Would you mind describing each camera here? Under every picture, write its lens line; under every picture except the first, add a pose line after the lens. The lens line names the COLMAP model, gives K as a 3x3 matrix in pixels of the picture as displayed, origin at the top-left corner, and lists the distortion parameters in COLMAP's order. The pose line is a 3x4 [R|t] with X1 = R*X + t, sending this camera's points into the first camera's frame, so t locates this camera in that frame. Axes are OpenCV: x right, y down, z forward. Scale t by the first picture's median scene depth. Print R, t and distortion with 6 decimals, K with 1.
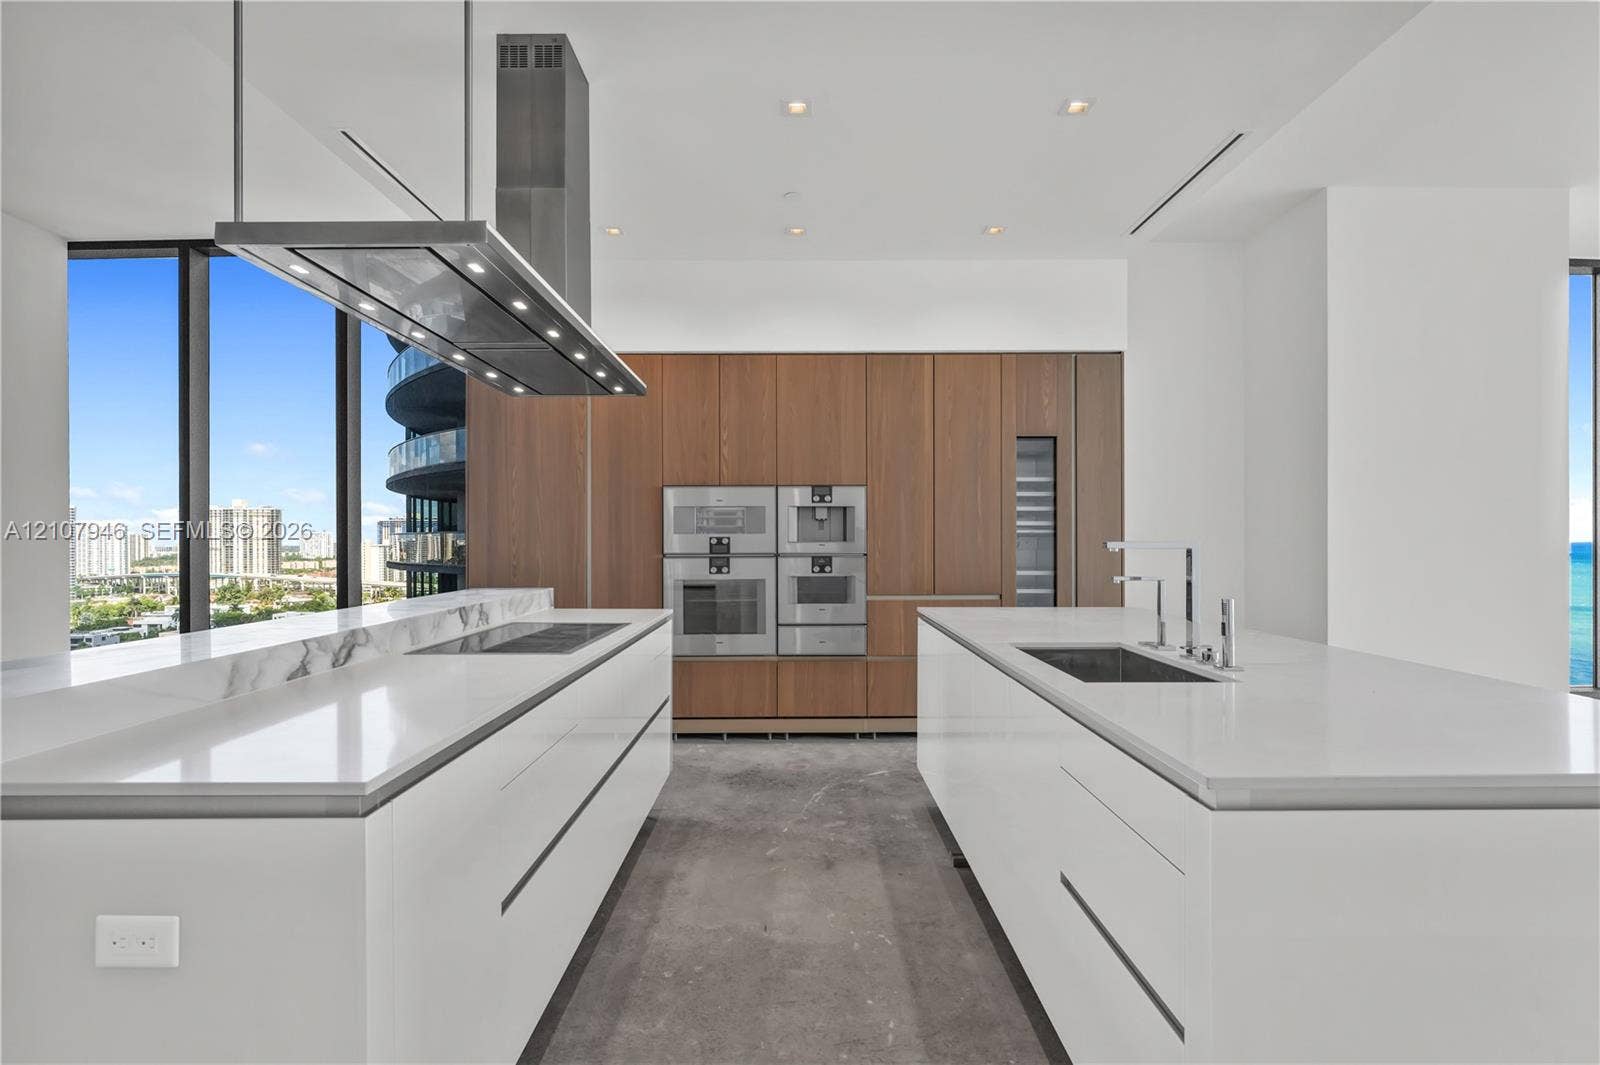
lens RADIAL K [[765.4, 0, 797.8], [0, 765.4, 543.1], [0, 0, 1]] dist [-0.000487, -0.000070]
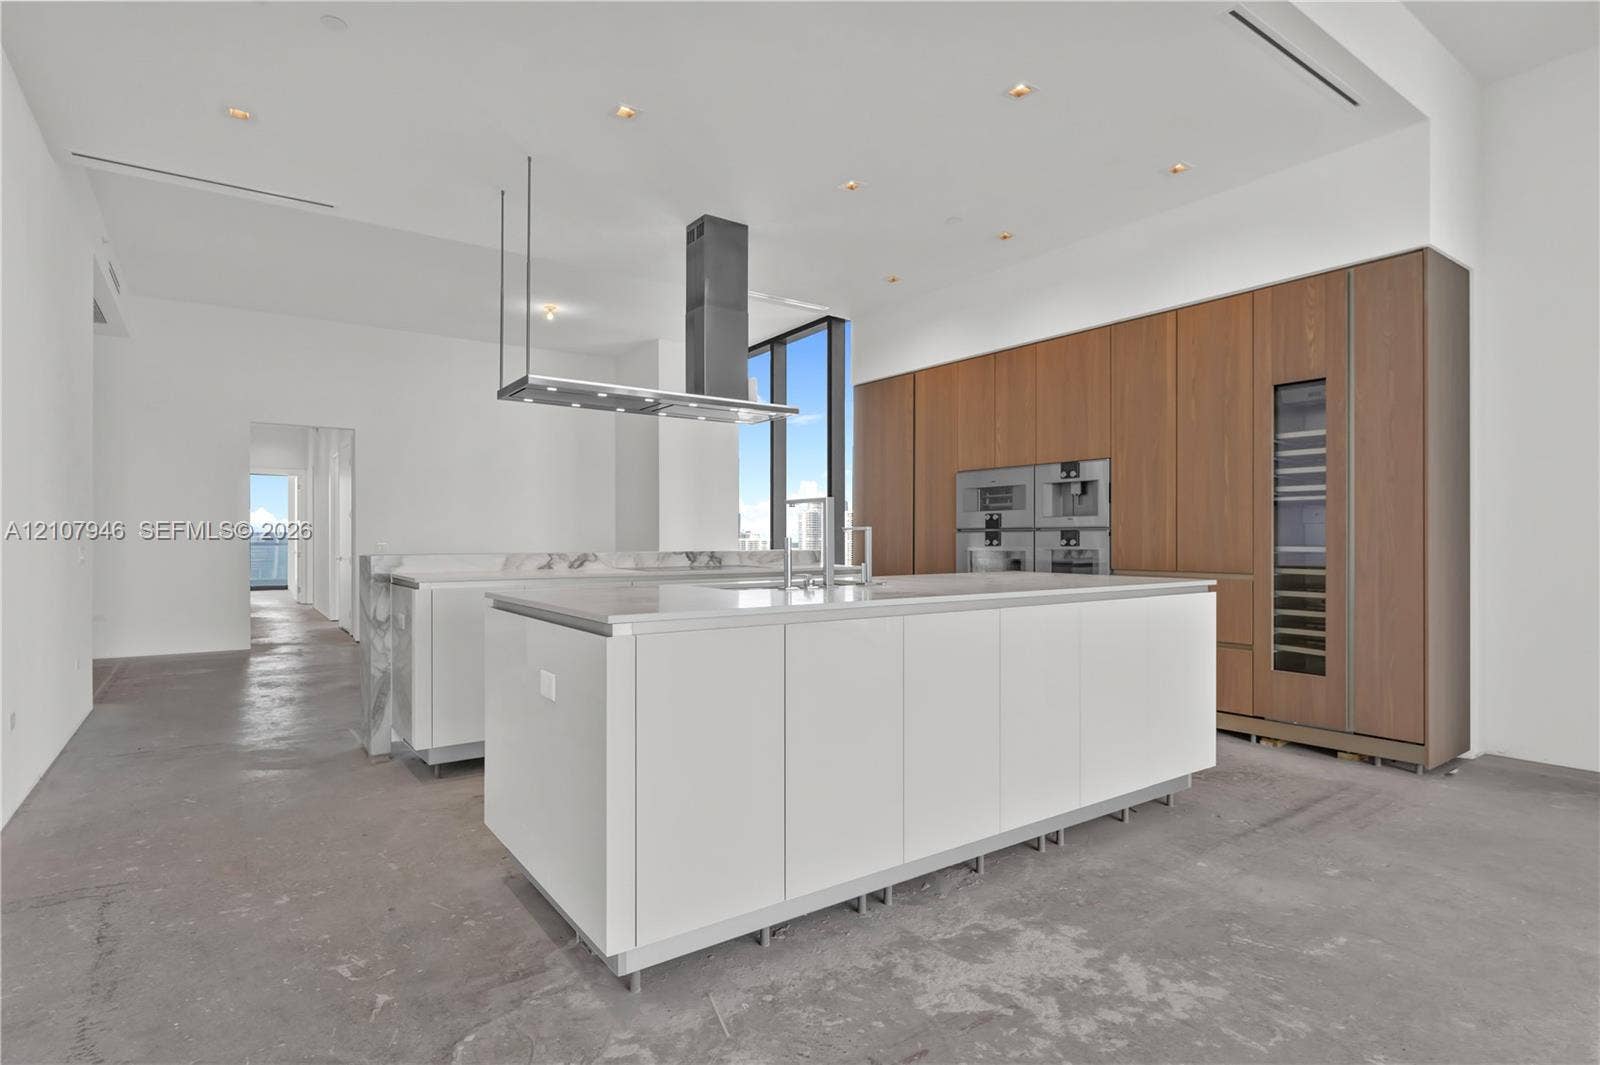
lens RADIAL K [[765.2, 0, 777.6], [0, 765.2, 535.4], [0, 0, 1]] dist [0.000434, 0.000114]
pose [[0.591153, -0.000327, -0.806560, 0.639788], [-0.003392, 0.999990, -0.002891, 0.029186], [0.806552, 0.004445, 0.591146, 0.069774]]
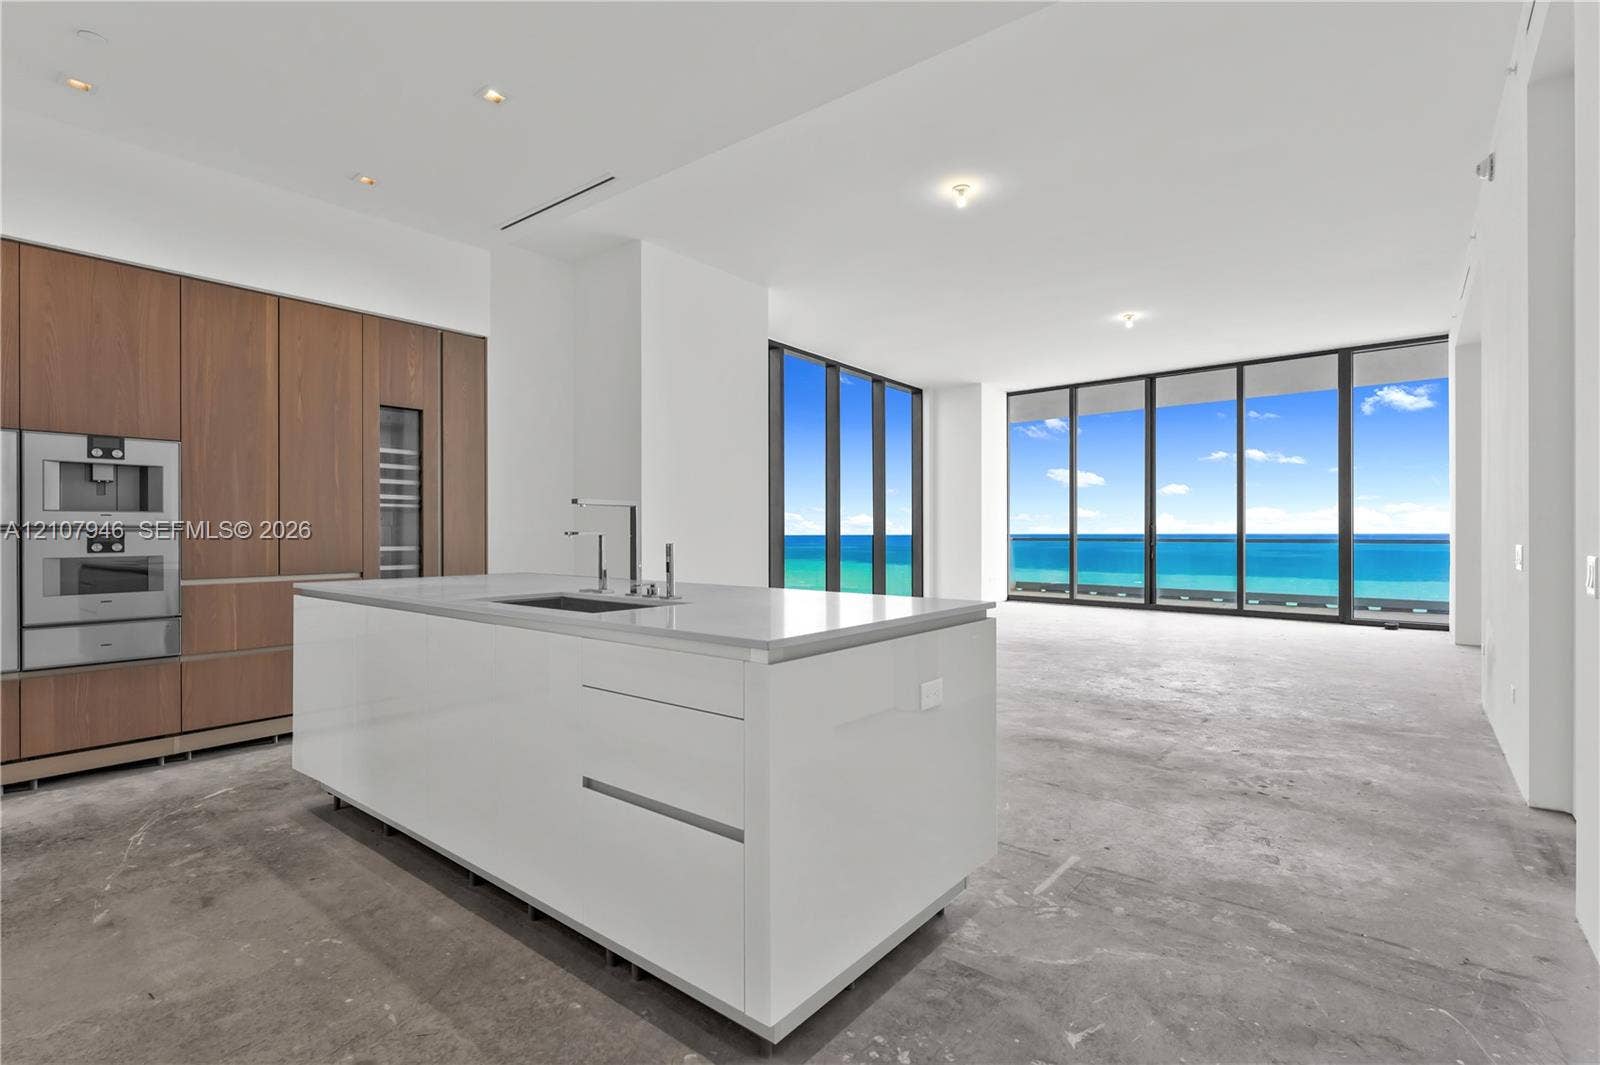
lens RADIAL K [[765.2, 0, 777.6], [0, 765.2, 535.4], [0, 0, 1]] dist [0.000434, 0.000114]
pose [[0.640579, 0.001261, 0.767891, -0.125939], [0.000723, 0.999997, -0.002244, 0.024996], [-0.767892, 0.001993, 0.640576, 0.015640]]
